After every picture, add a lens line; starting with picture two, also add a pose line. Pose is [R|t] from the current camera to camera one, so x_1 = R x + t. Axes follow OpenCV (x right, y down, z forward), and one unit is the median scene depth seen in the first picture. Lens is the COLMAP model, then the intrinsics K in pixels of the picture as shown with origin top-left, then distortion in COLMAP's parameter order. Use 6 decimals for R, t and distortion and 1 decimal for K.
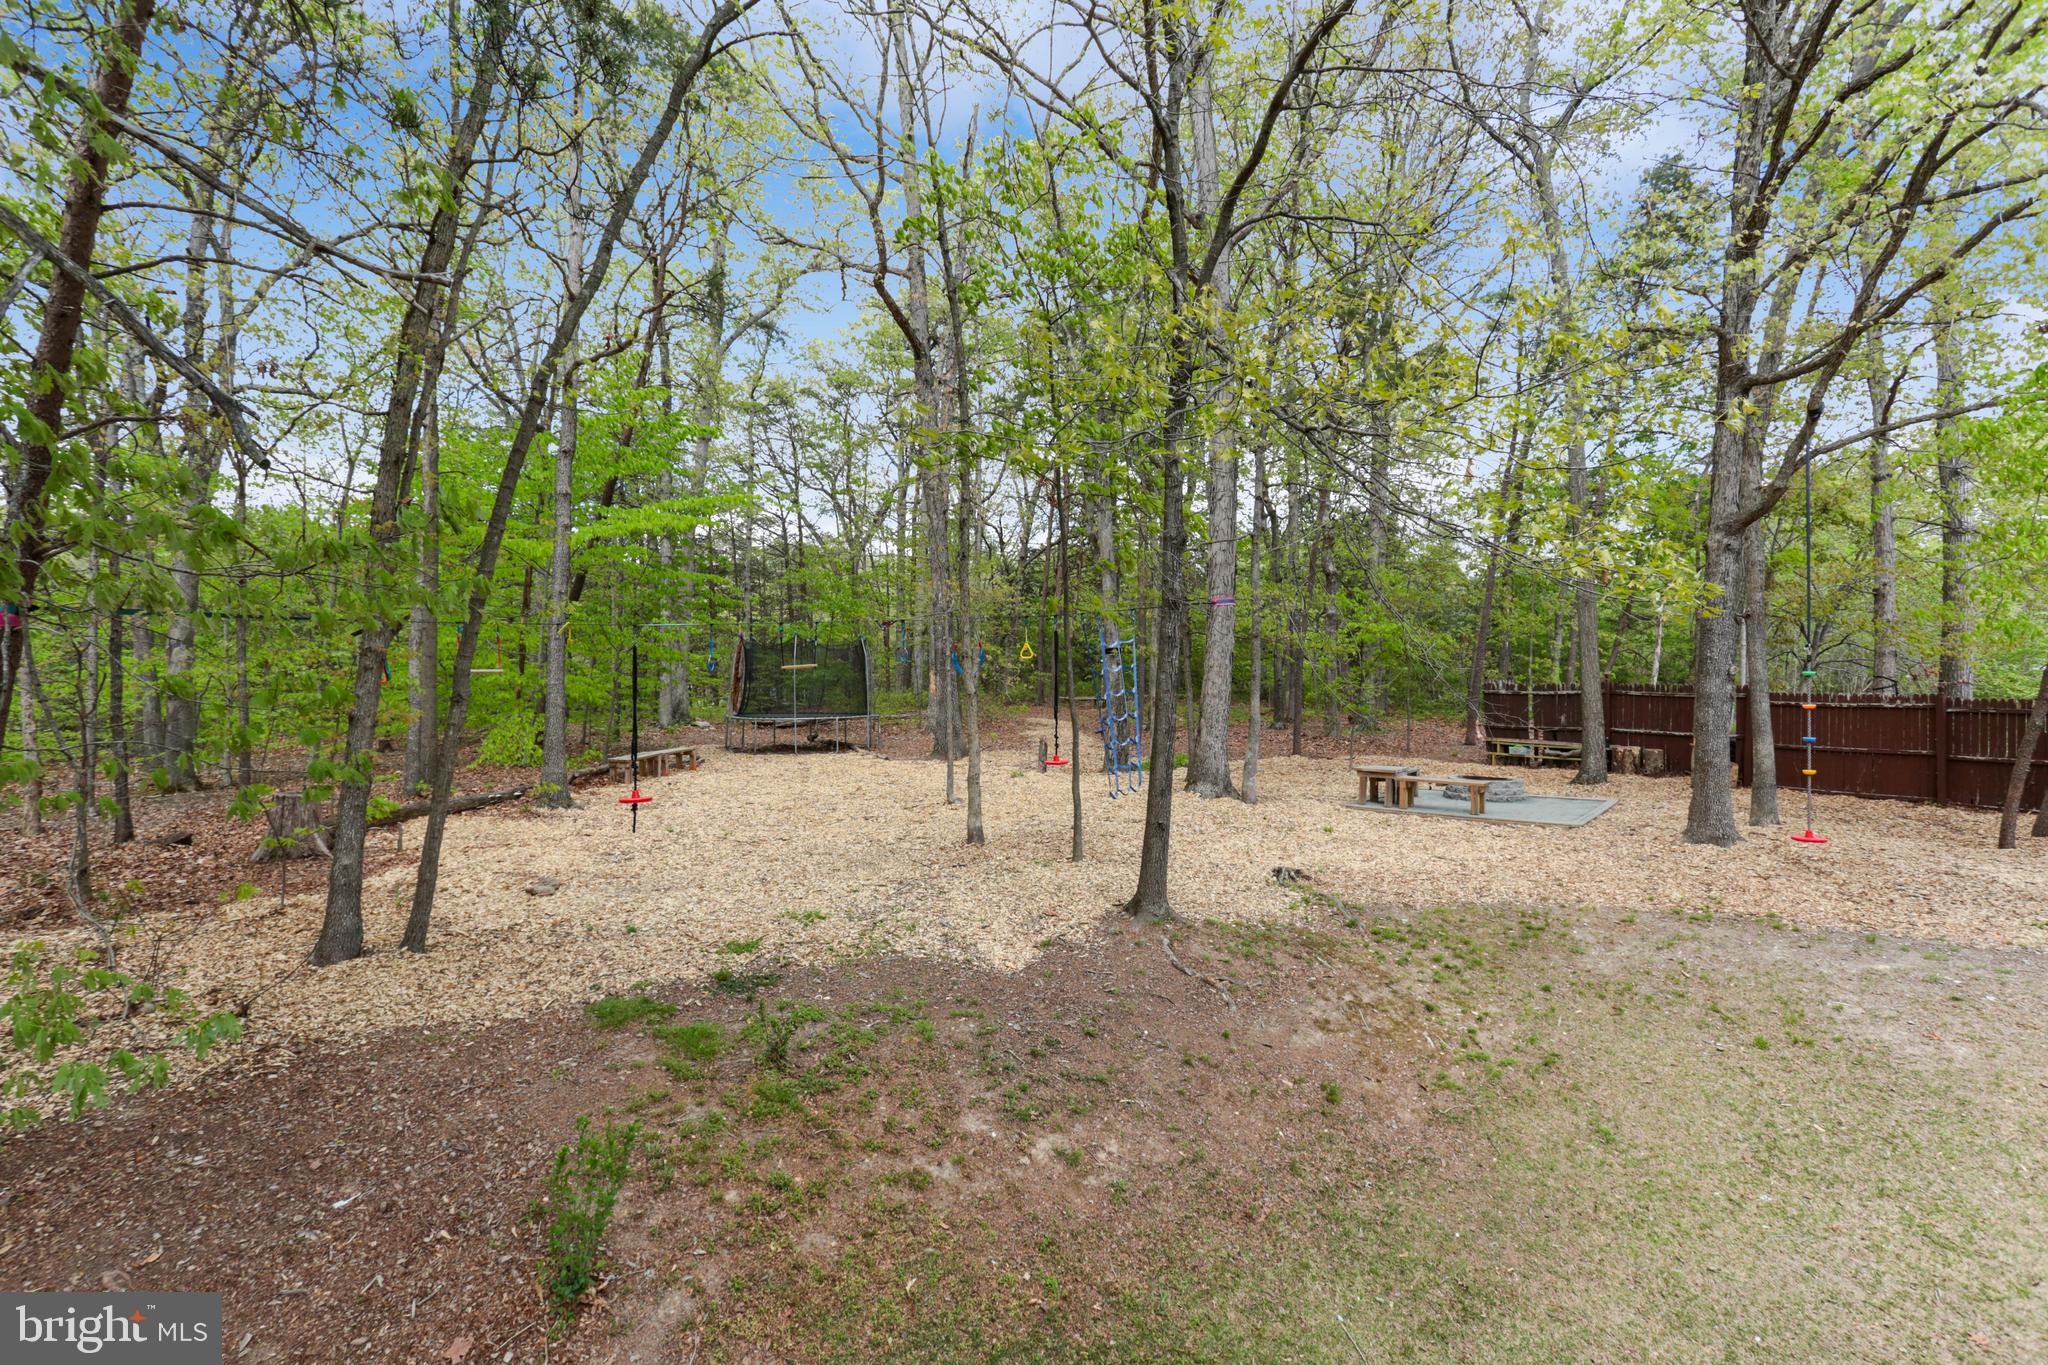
lens RADIAL K [[981.9, 0, 1031.4], [0, 981.9, 682.9], [0, 0, 1]] dist [0.002076, -0.001322]
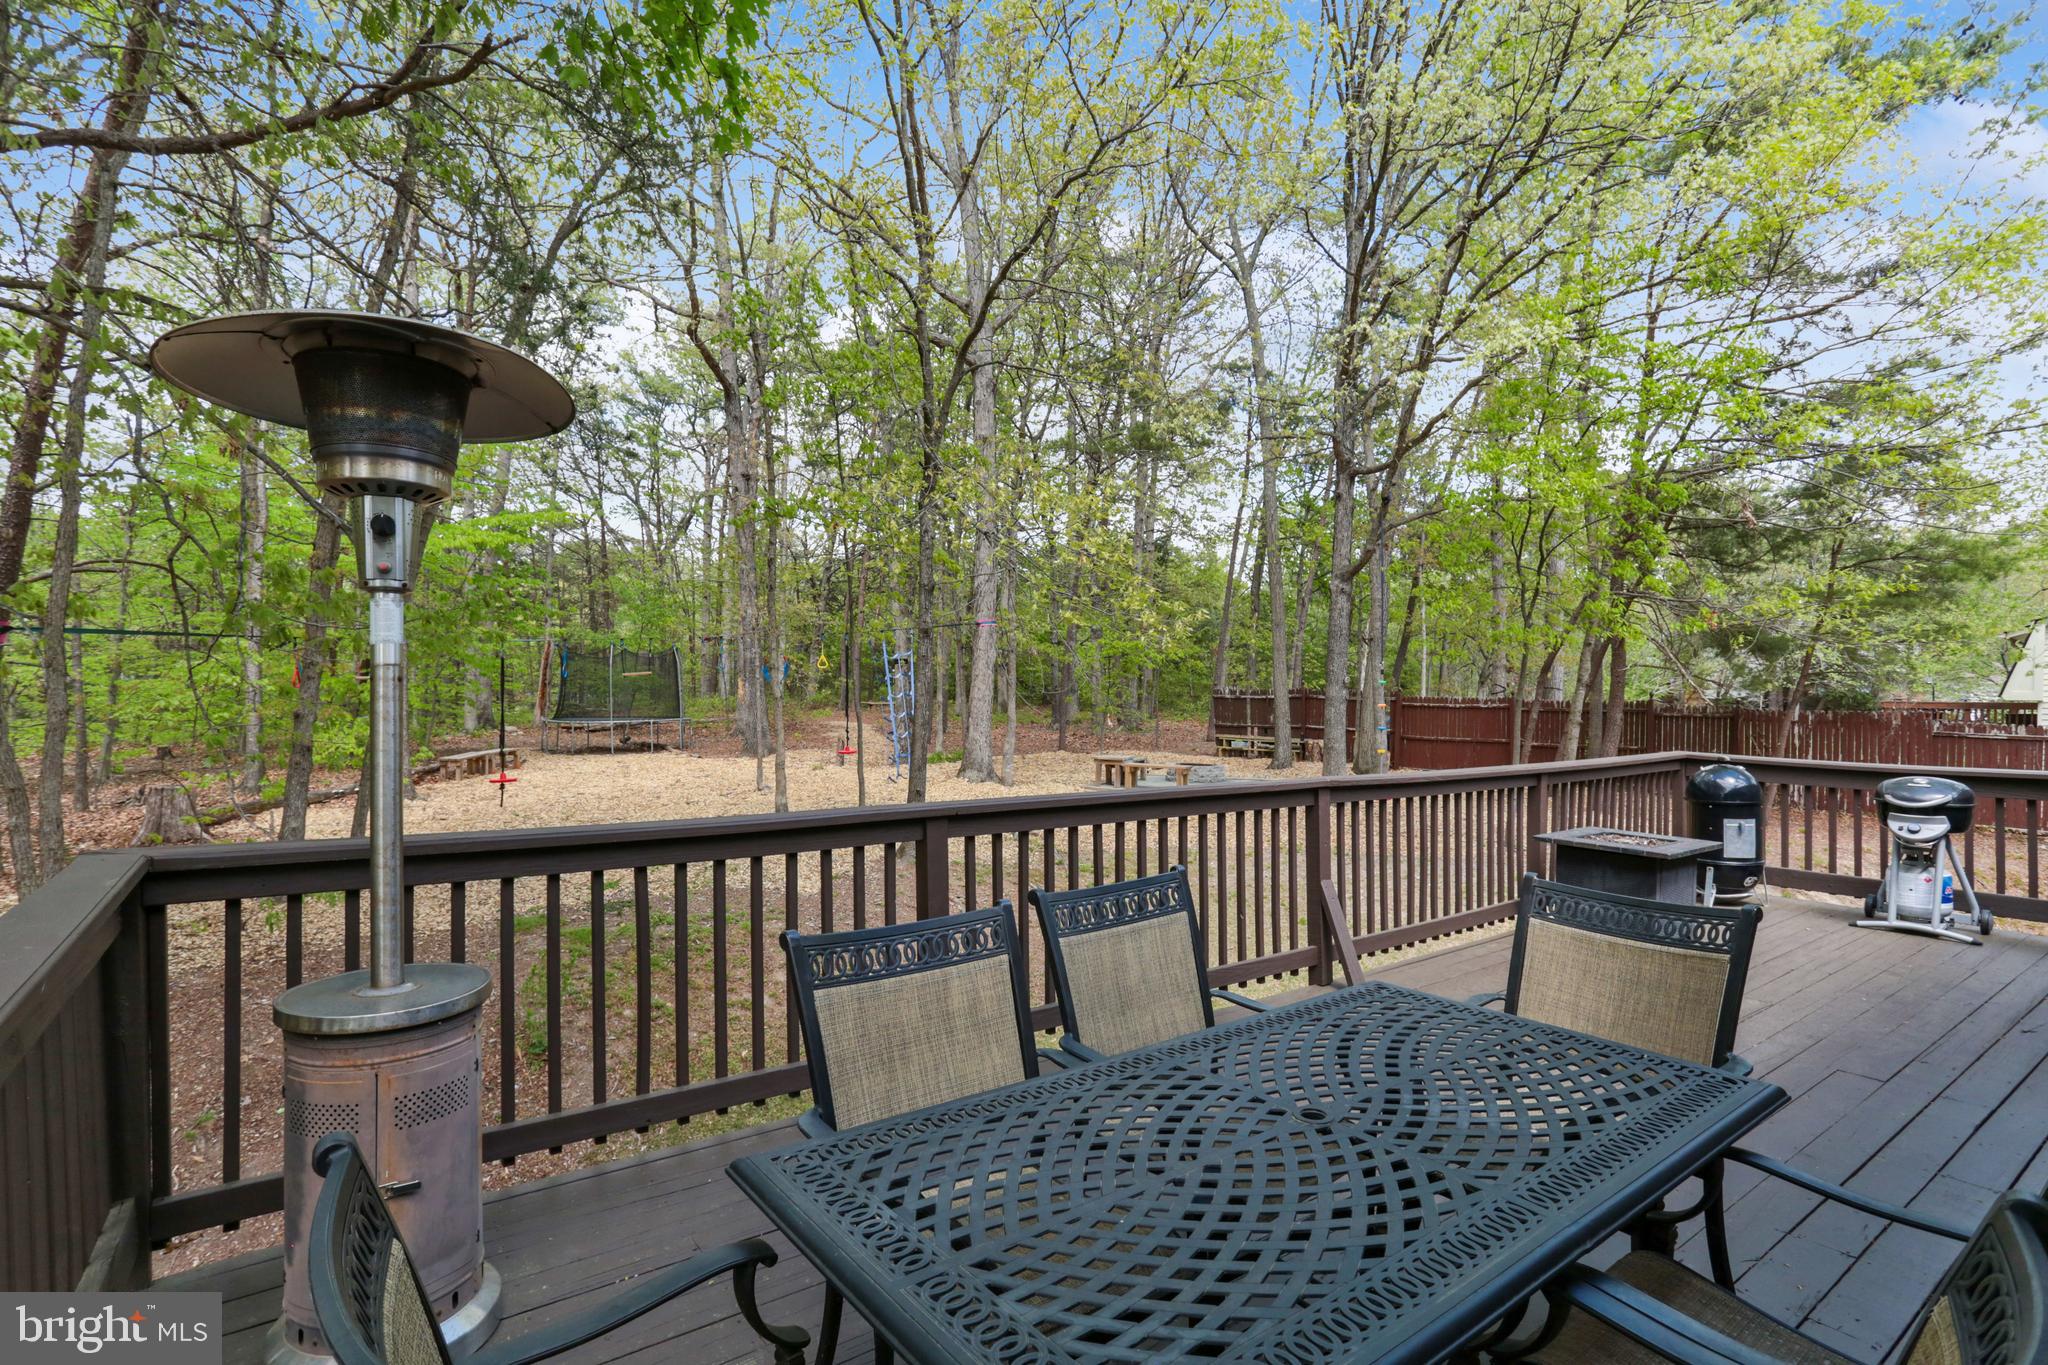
lens RADIAL K [[981.9, 0, 1002.3], [0, 981.9, 701.4], [0, 0, 1]] dist [0.002076, -0.001322]
pose [[0.986772, -0.002102, 0.162102, 0.009256], [-0.000185, 0.999901, 0.014096, -0.001380], [-0.162115, -0.013940, 0.986673, -0.141552]]
